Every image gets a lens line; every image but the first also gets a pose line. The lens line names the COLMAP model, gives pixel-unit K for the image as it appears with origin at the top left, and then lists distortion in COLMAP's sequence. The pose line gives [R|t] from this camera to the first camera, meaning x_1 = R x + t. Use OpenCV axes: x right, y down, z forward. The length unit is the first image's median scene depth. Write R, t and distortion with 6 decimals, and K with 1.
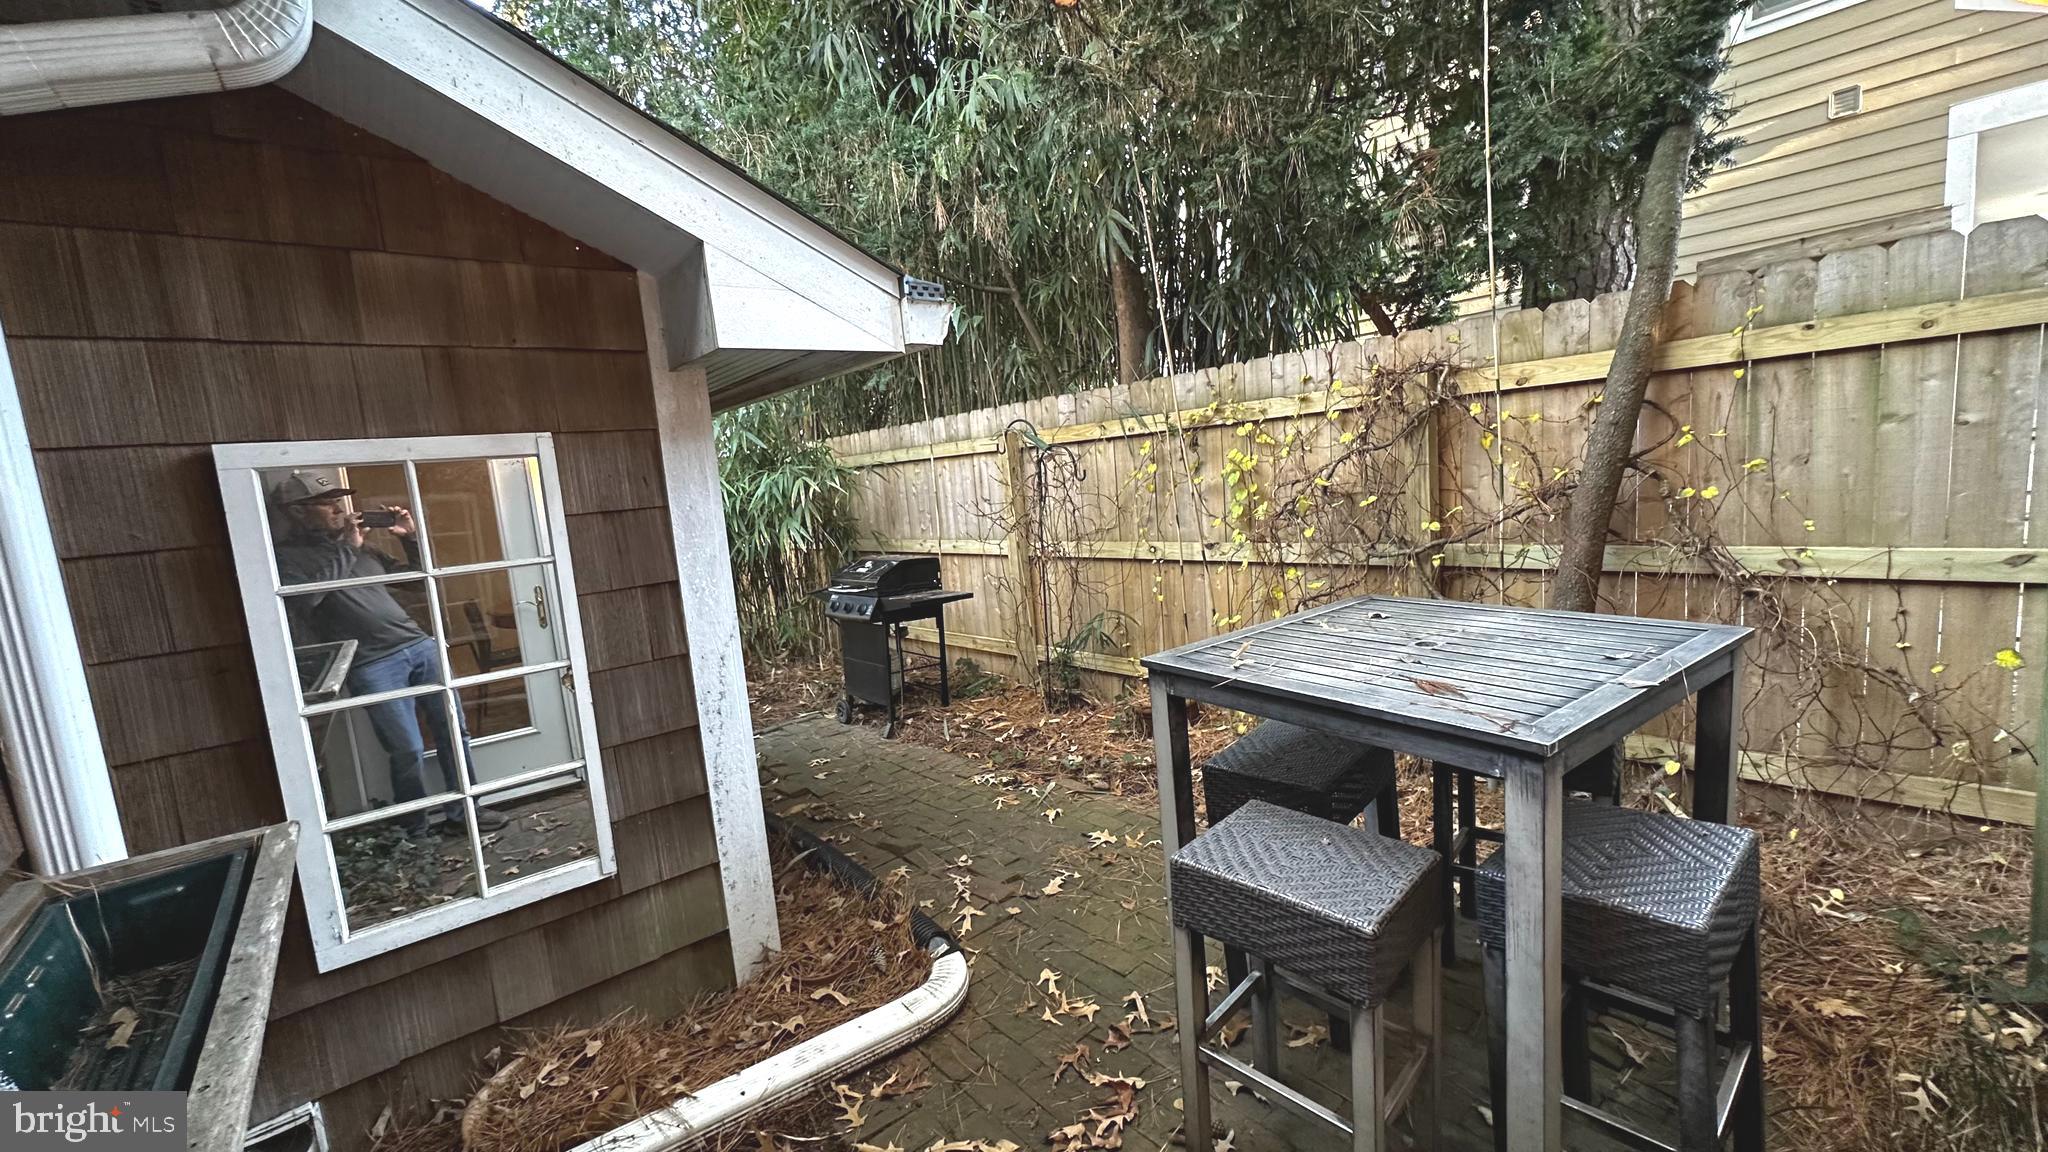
lens RADIAL K [[818.5, 0, 1024.0], [0, 818.5, 576.0], [0, 0, 1]] dist [-0.003311, 0.000377]
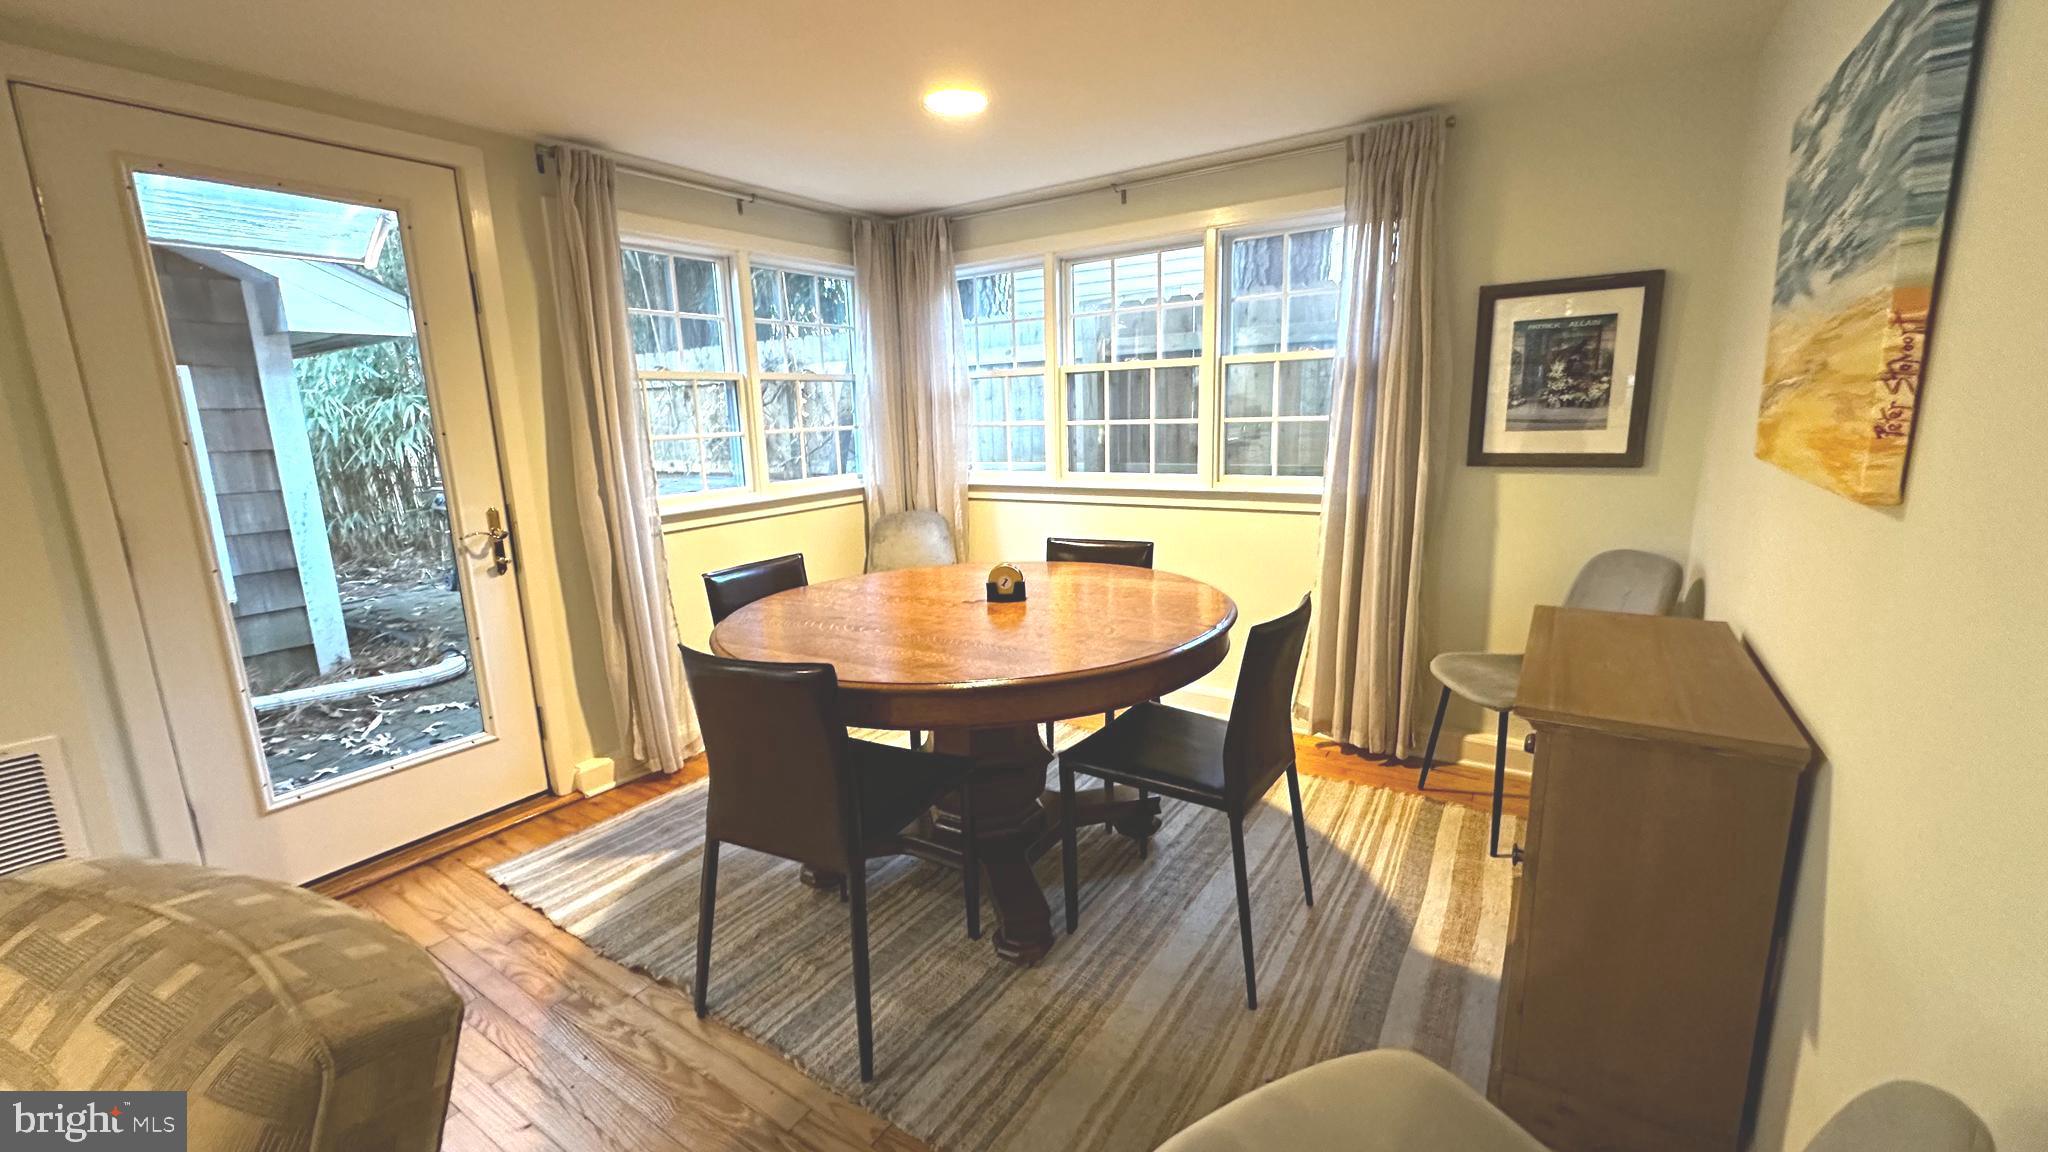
lens RADIAL K [[818.5, 0, 1024.0], [0, 818.5, 576.0], [0, 0, 1]] dist [-0.003311, 0.000377]
pose [[0.955492, 0.000988, 0.295017, 0.649137], [-0.016668, 0.998578, 0.050638, 0.167517], [-0.294547, -0.053301, 0.954149, -1.266198]]
